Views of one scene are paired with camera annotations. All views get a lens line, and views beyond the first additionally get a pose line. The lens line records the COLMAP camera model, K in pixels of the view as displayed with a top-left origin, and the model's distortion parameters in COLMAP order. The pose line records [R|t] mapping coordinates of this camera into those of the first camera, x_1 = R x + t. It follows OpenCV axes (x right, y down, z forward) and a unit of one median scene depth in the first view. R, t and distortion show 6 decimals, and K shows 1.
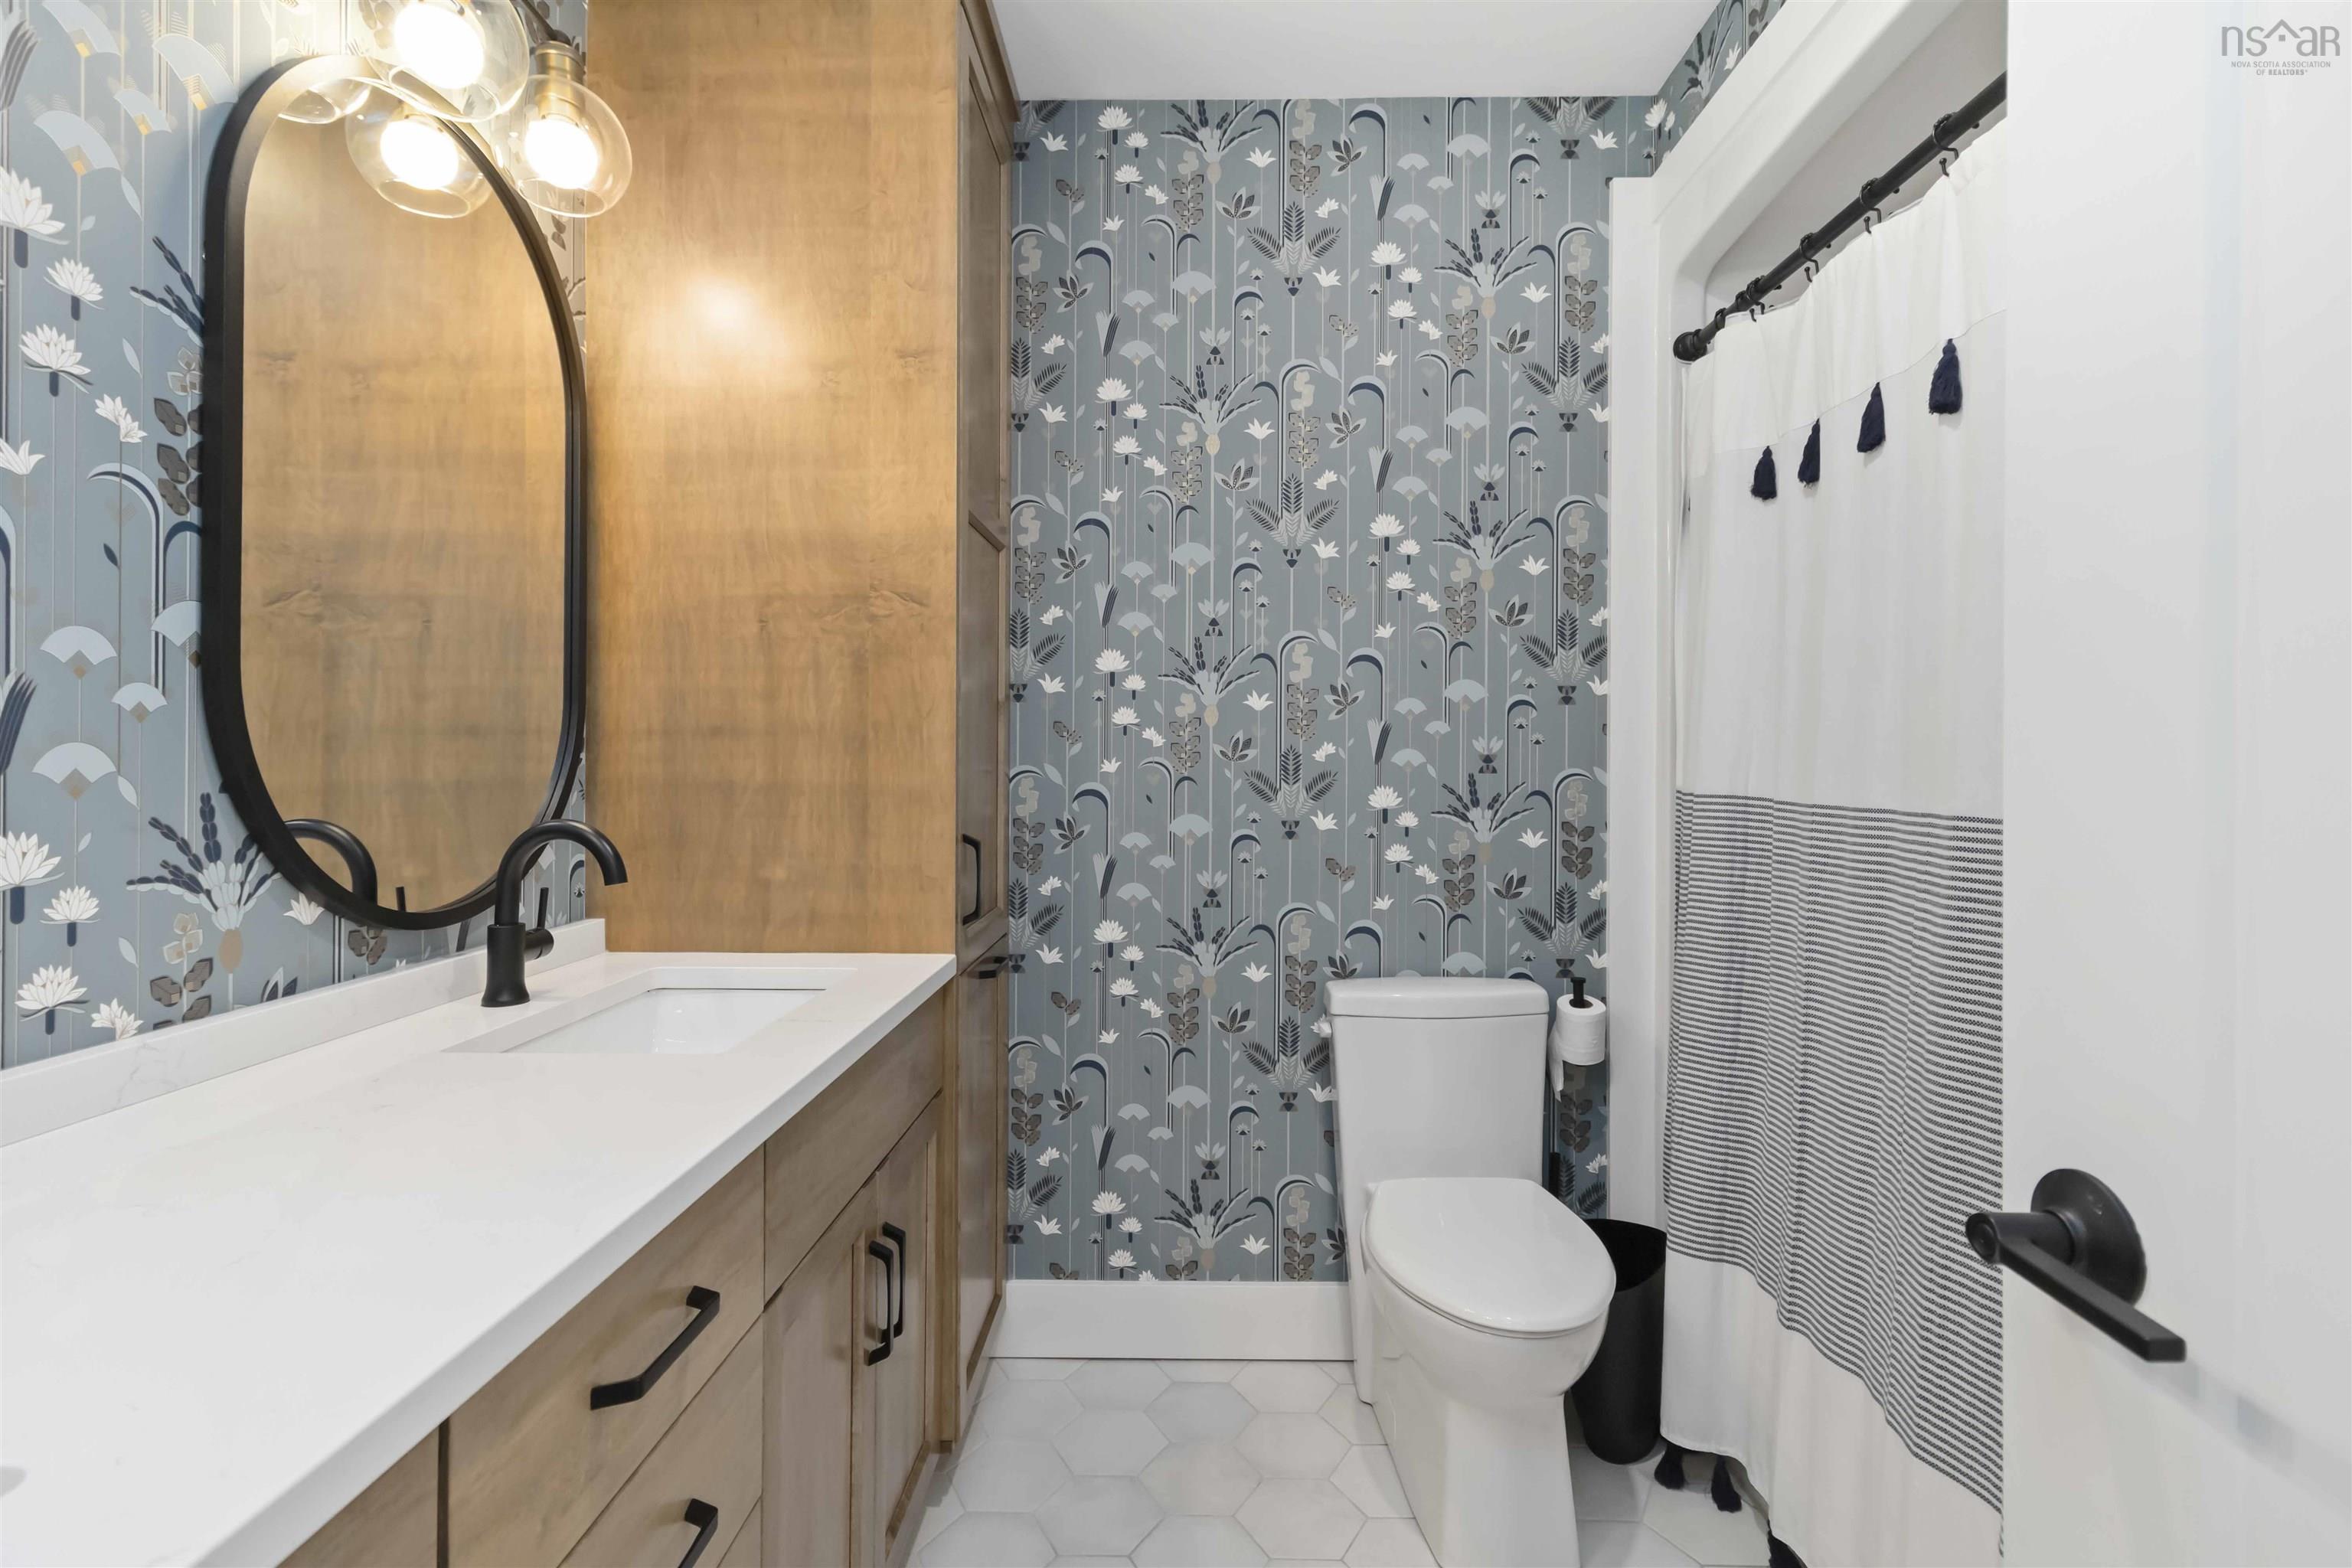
lens RADIAL K [[1090.5, 0, 1171.6], [0, 1090.5, 755.2], [0, 0, 1]] dist [0.003430, 0.000746]
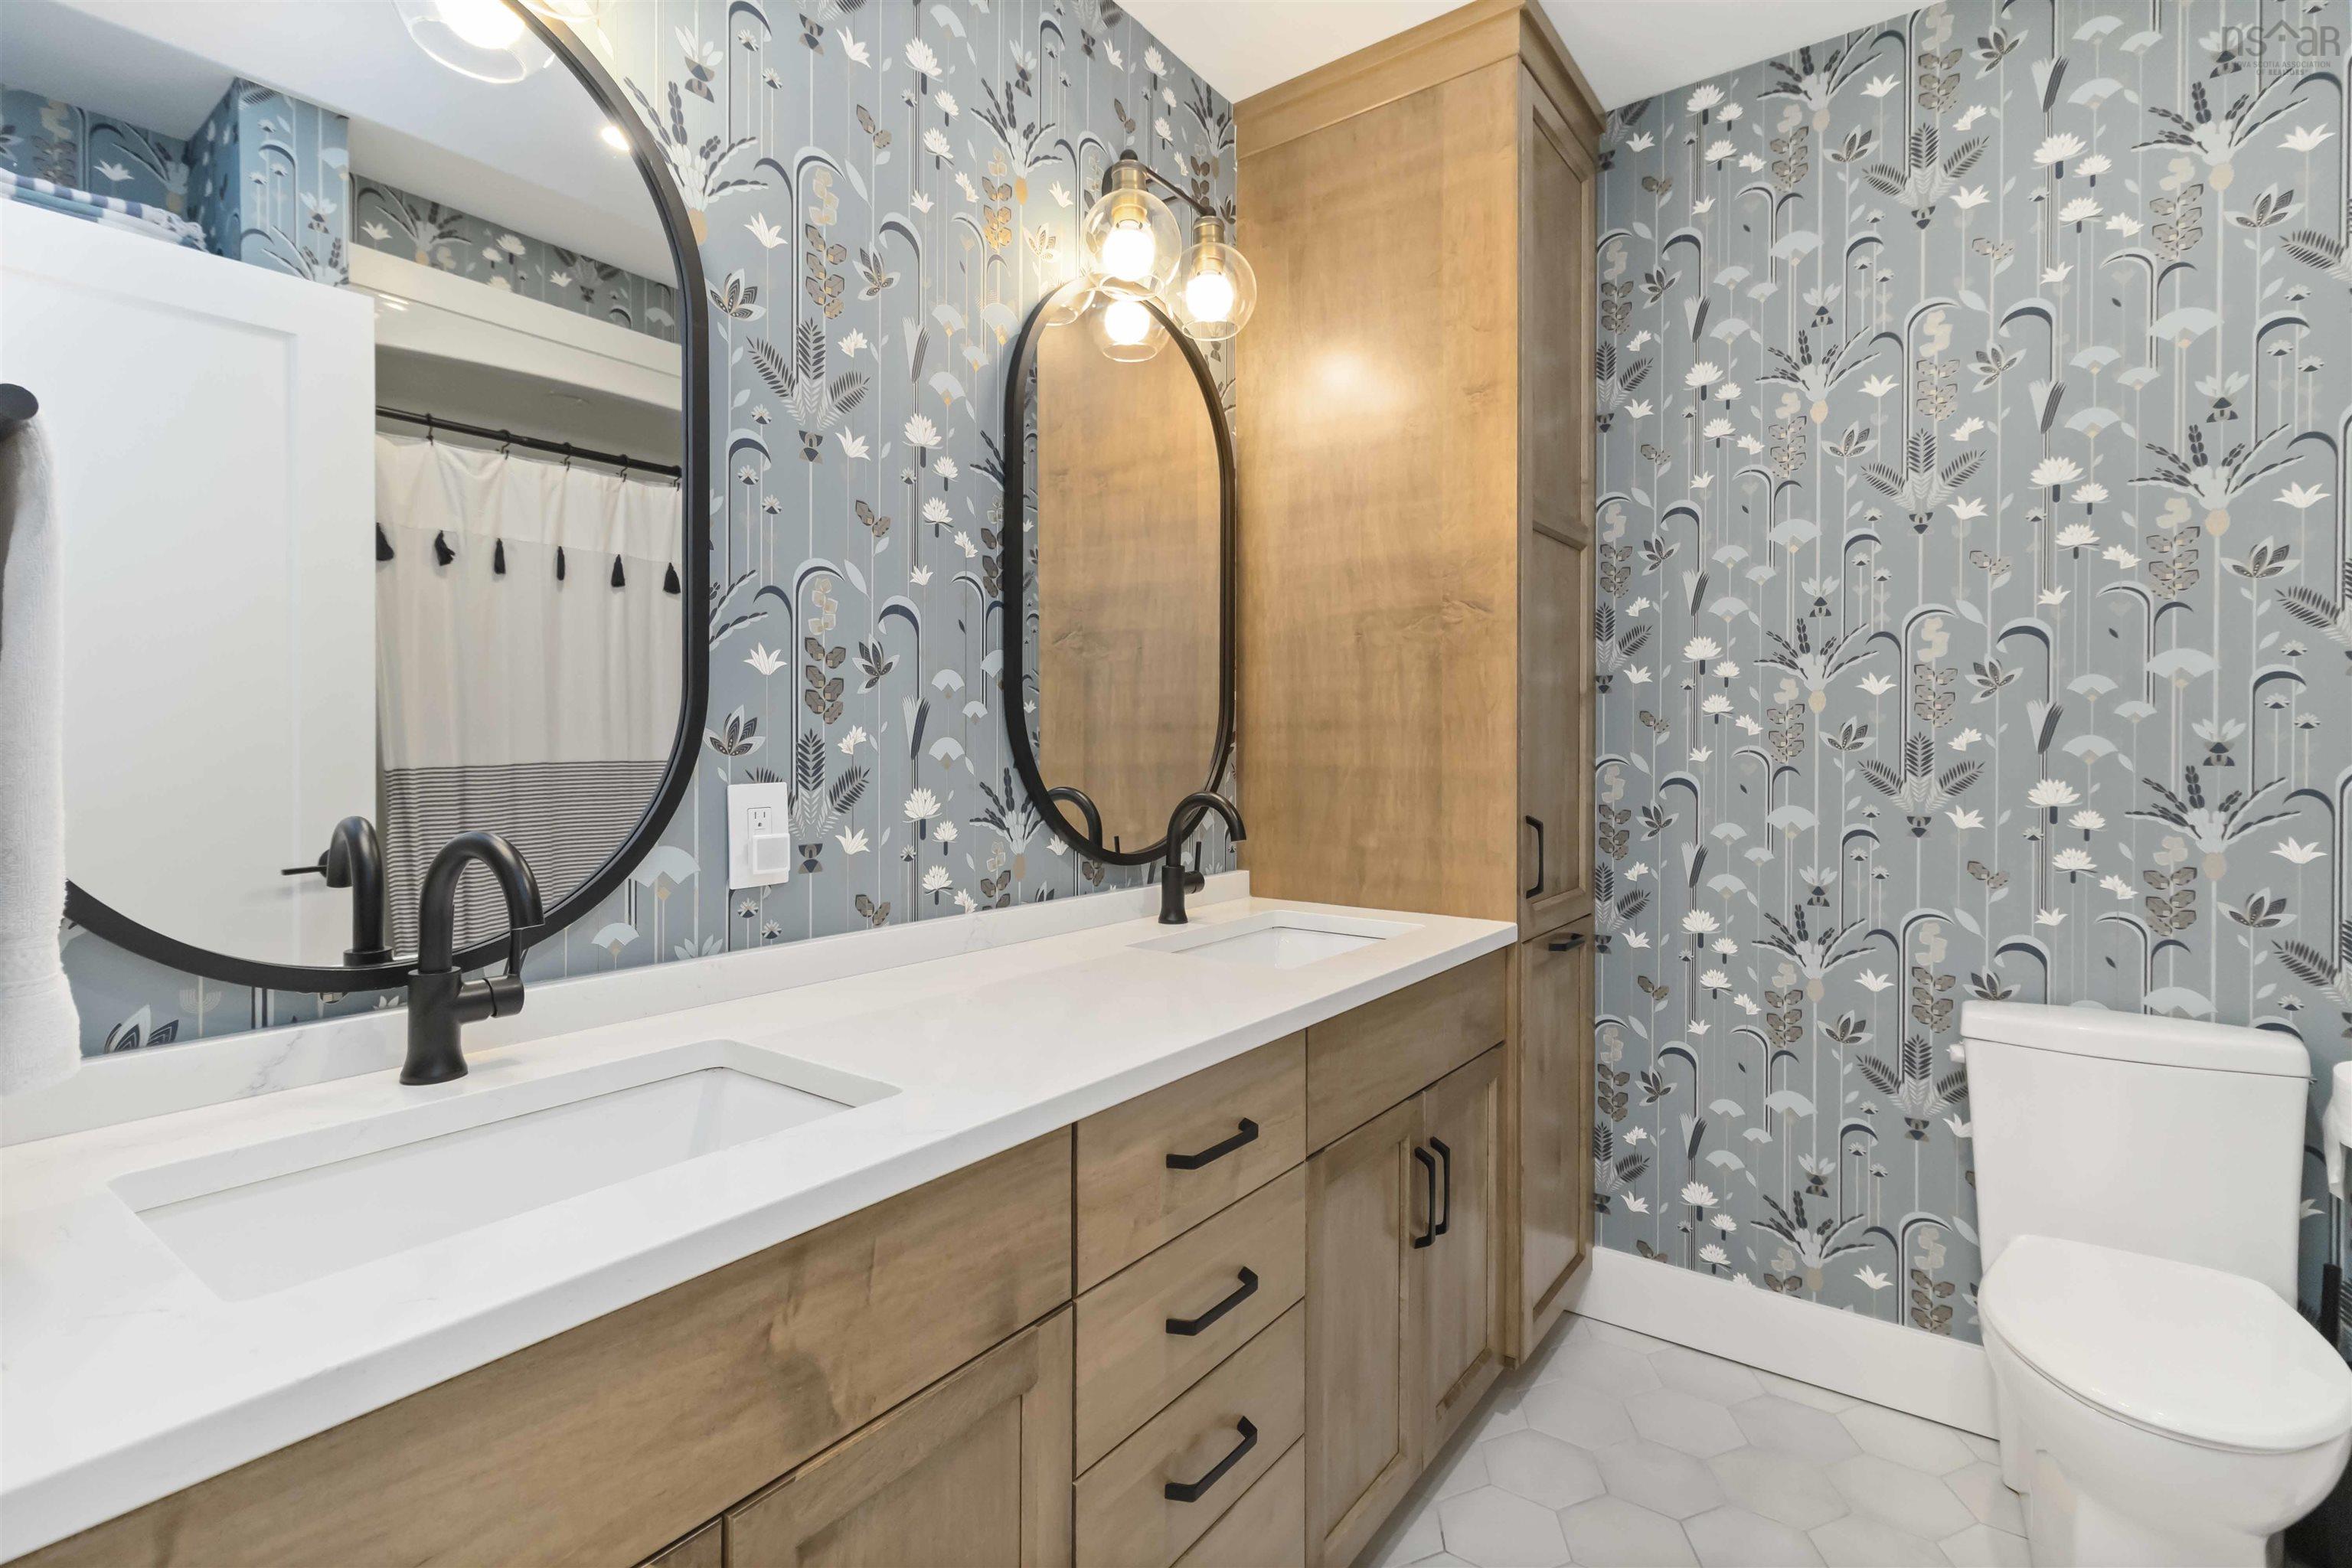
lens RADIAL K [[1090.5, 0, 1171.6], [0, 1090.5, 755.2], [0, 0, 1]] dist [0.003430, 0.000746]
pose [[0.813576, 0.004163, -0.581444, 0.157395], [0.001205, 0.999960, 0.008846, 0.001152], [0.581458, -0.007898, 0.813538, -0.104704]]
